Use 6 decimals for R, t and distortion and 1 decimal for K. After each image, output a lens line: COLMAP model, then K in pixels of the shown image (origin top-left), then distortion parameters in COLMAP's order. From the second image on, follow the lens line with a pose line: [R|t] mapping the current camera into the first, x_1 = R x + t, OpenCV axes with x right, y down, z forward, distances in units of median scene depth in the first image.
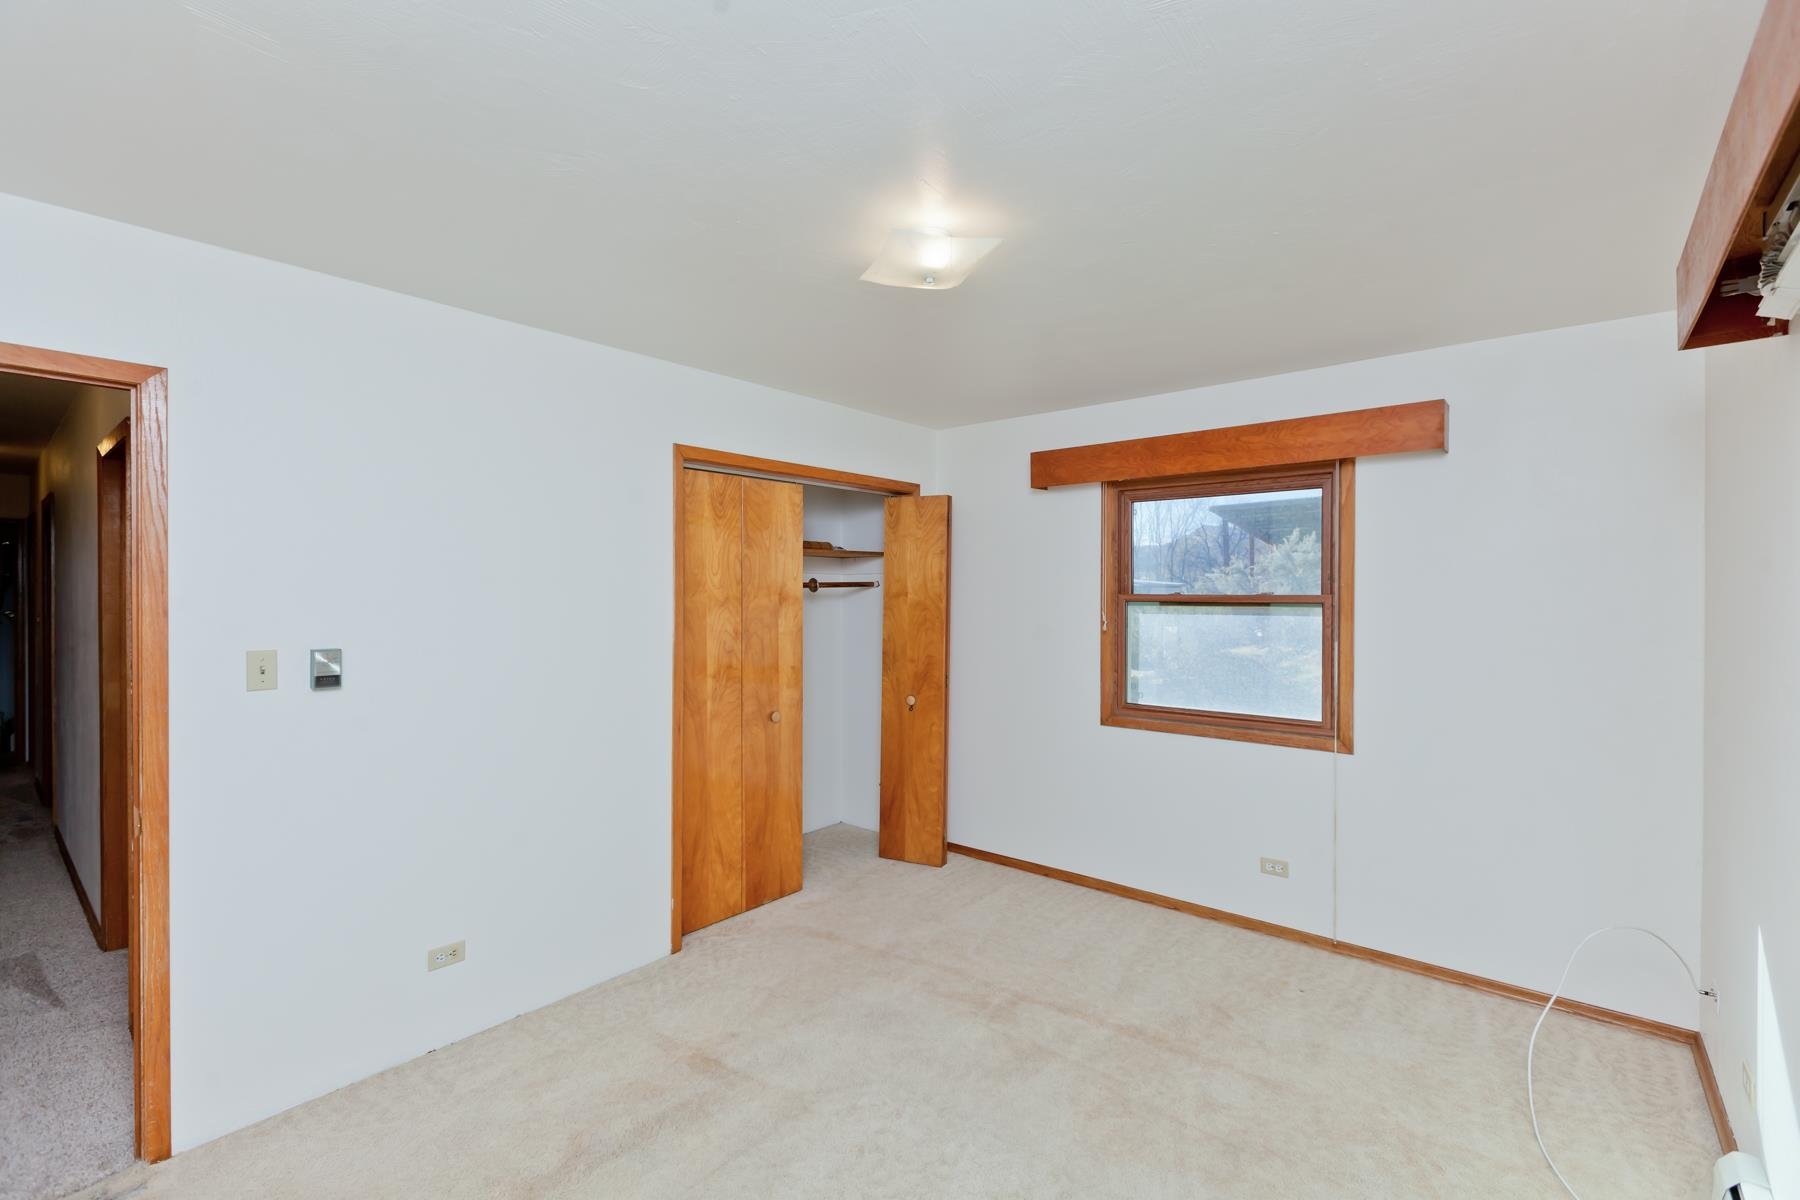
lens RADIAL K [[801.1, 0, 900.0], [0, 801.1, 600.0], [0, 0, 1]] dist [0.001230, 0.000044]
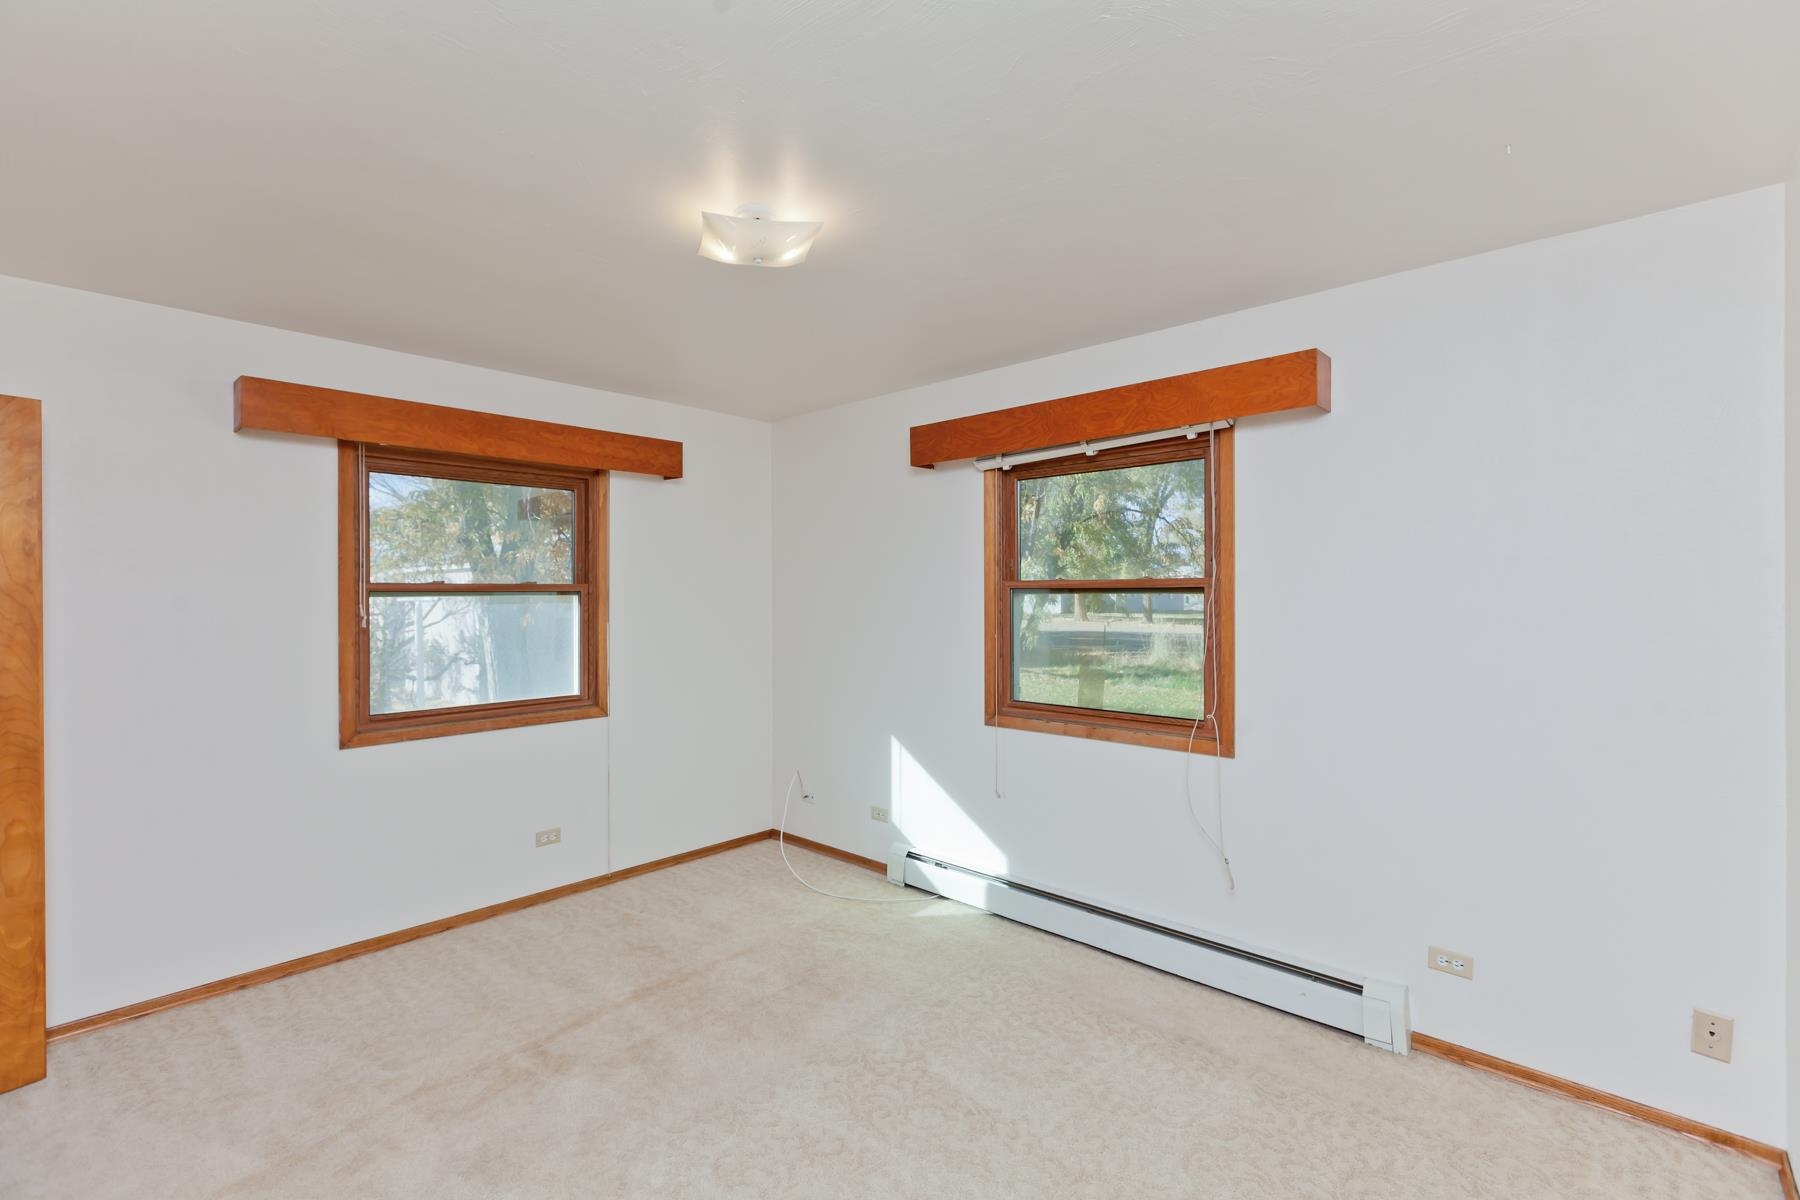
lens RADIAL K [[801.1, 0, 900.0], [0, 801.1, 600.0], [0, 0, 1]] dist [0.001230, 0.000044]
pose [[0.039274, -0.008455, 0.999193, -0.597560], [0.015800, 0.999844, 0.007839, 0.014656], [-0.999104, 0.015479, 0.039402, 0.491047]]
